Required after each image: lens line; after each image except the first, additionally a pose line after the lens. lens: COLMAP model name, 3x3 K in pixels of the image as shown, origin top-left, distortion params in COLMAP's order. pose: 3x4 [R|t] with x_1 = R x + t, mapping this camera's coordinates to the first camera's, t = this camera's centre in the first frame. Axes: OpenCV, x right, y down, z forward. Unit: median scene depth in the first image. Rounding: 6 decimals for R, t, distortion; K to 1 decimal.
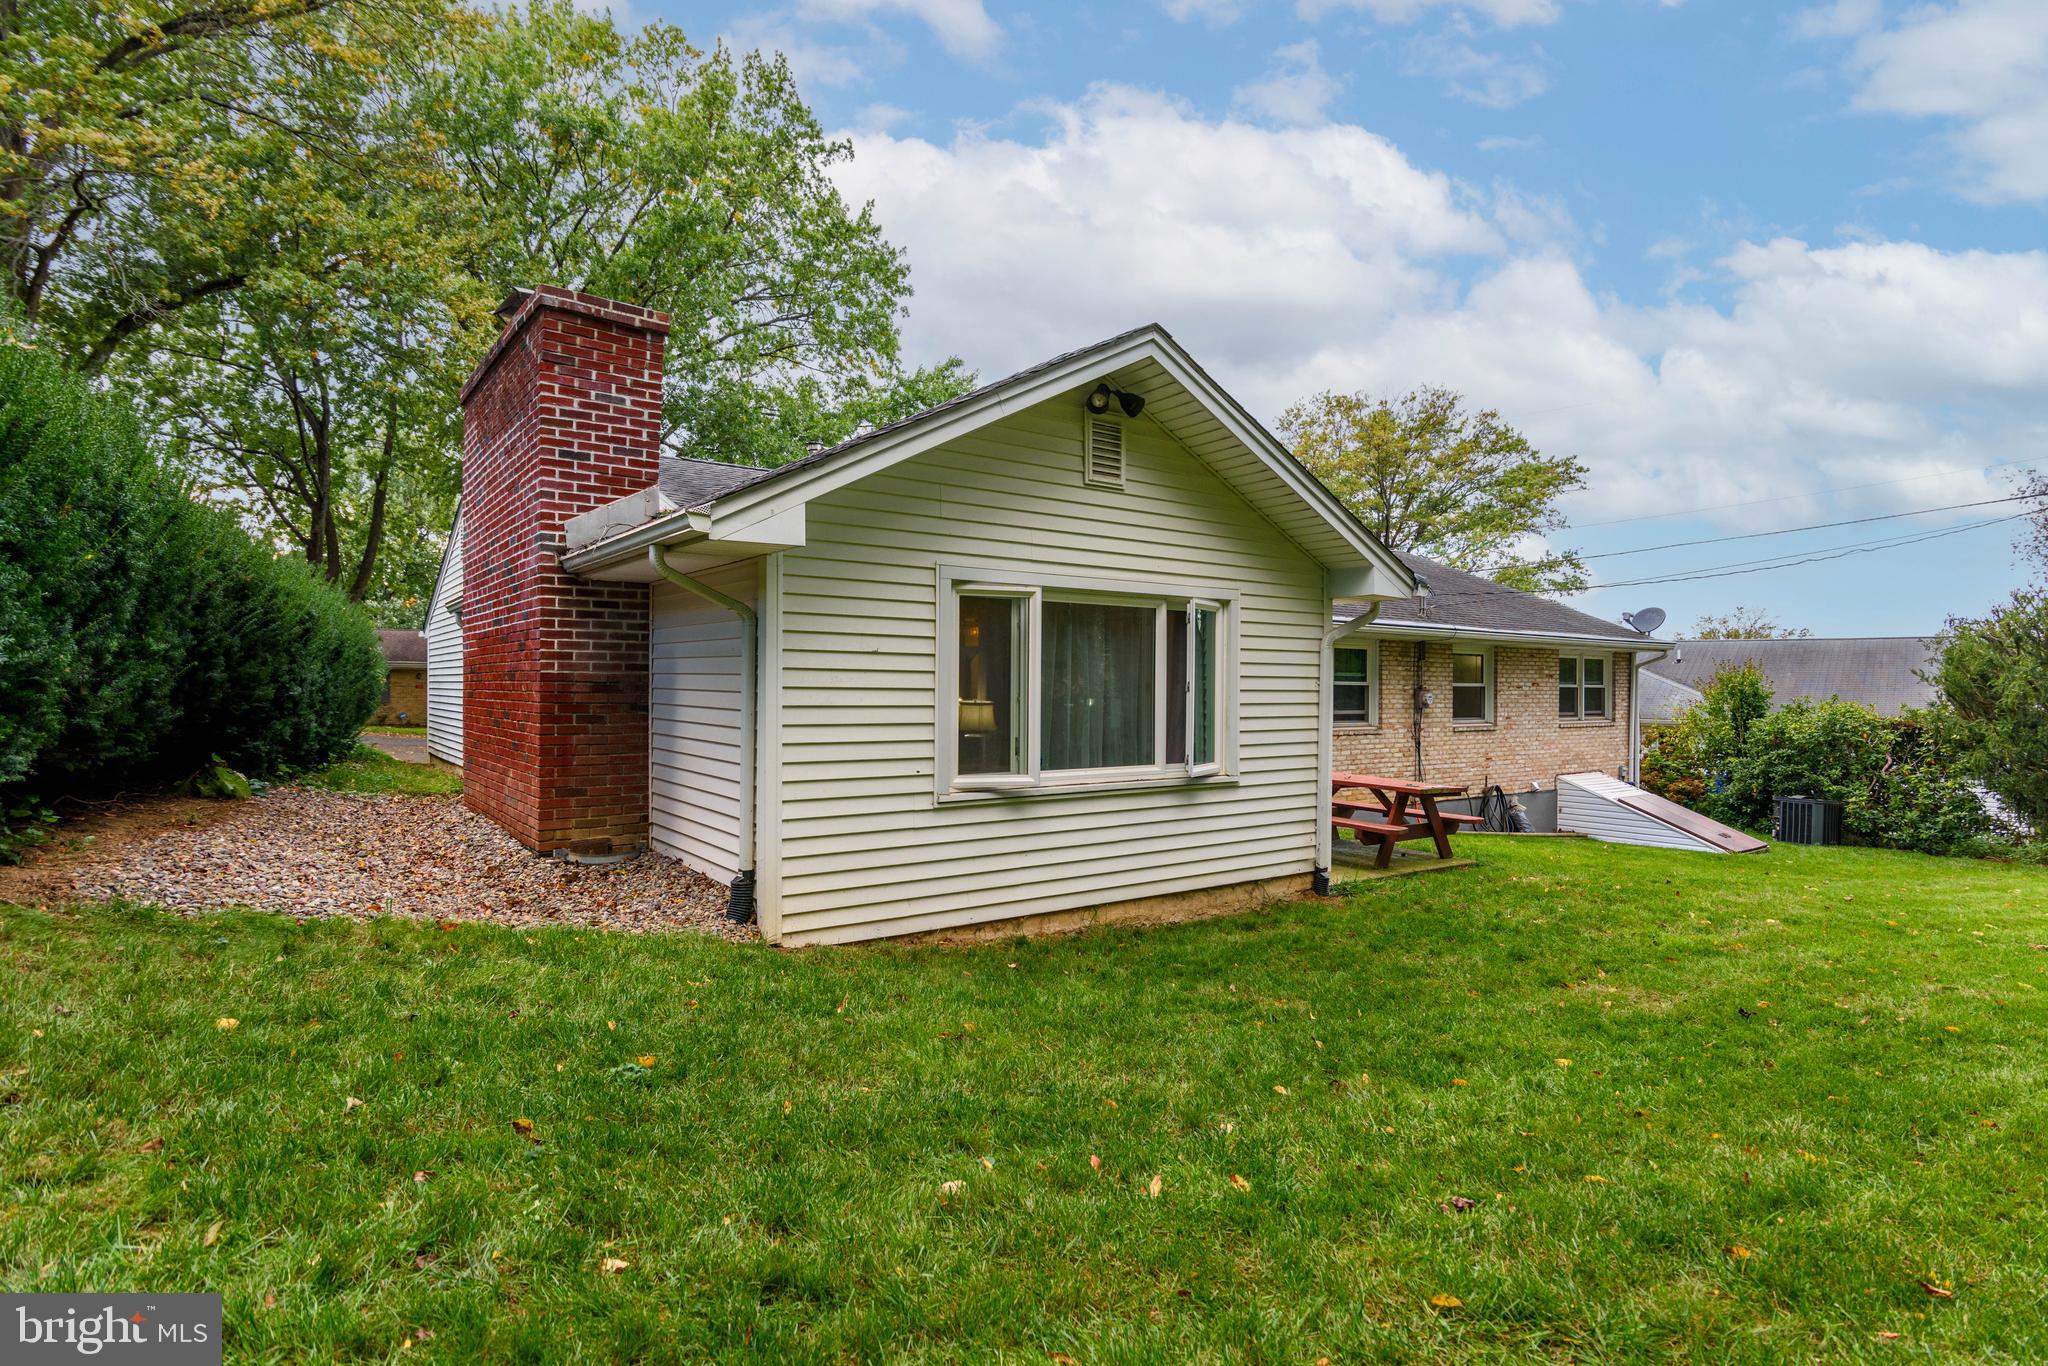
lens RADIAL K [[1031.1, 0, 1027.6], [0, 1031.1, 674.8], [0, 0, 1]] dist [0.002854, -0.000121]
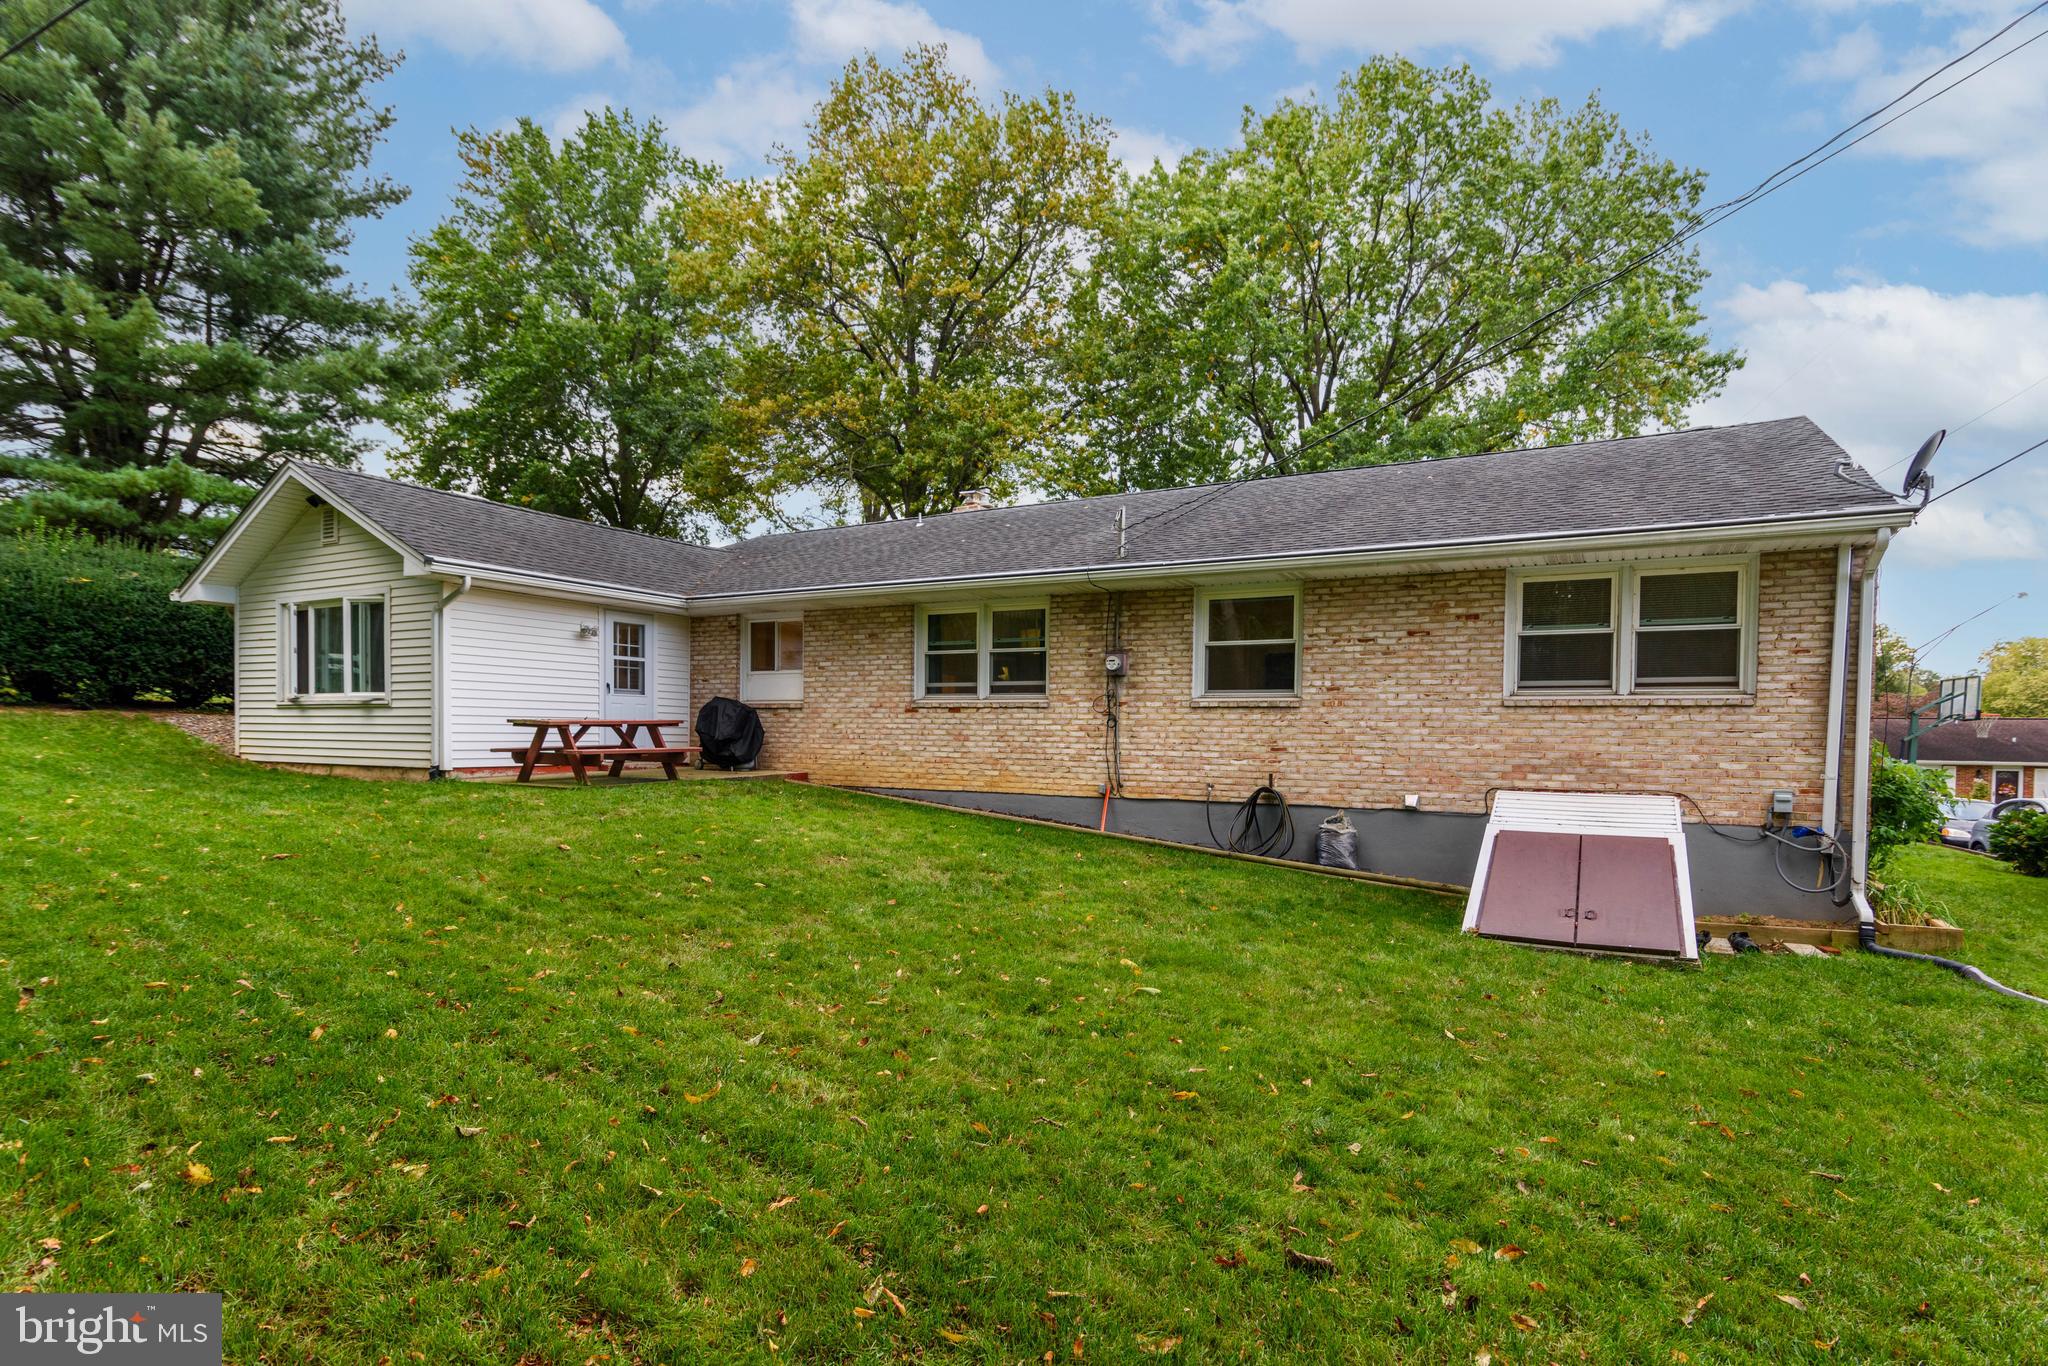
lens RADIAL K [[981.0, 0, 1022.0], [0, 981.0, 738.2], [0, 0, 1]] dist [0.000621, -0.000168]
pose [[0.445858, 0.002896, -0.895099, 2.436564], [0.003493, 0.999982, 0.004975, 0.181849], [0.895097, -0.005345, 0.445840, 1.427438]]
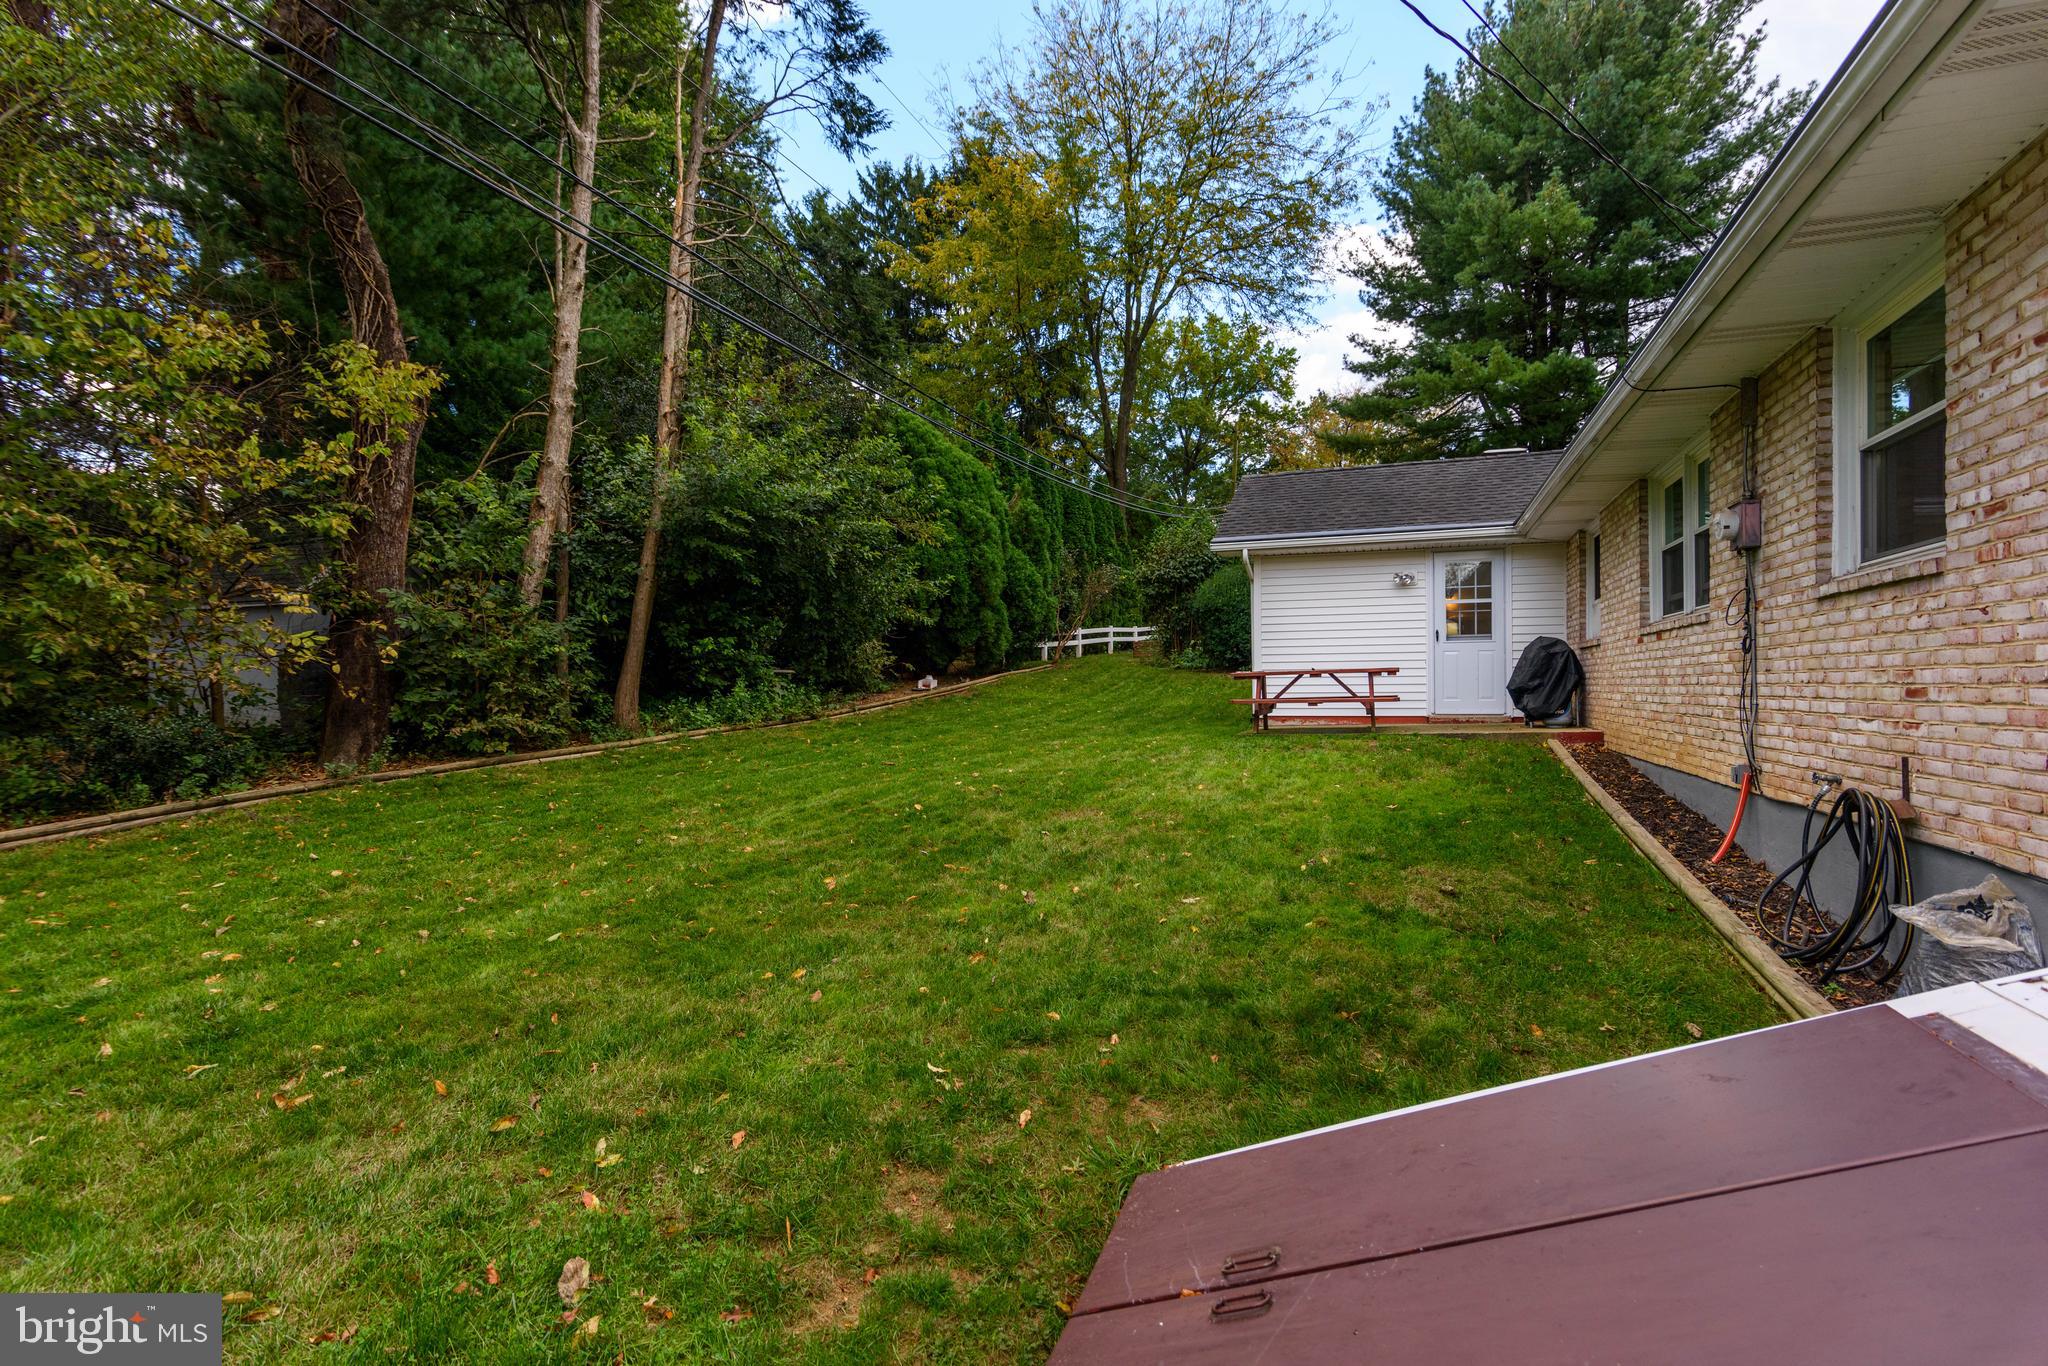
lens RADIAL K [[984.7, 0, 1015.9], [0, 984.7, 650.0], [0, 0, 1]] dist [0.003098, -0.000750]
pose [[-0.840939, -0.030373, -0.540277, 1.956555], [-0.003039, 0.998673, -0.051413, 0.217503], [0.541122, -0.041593, -0.839915, 2.784849]]
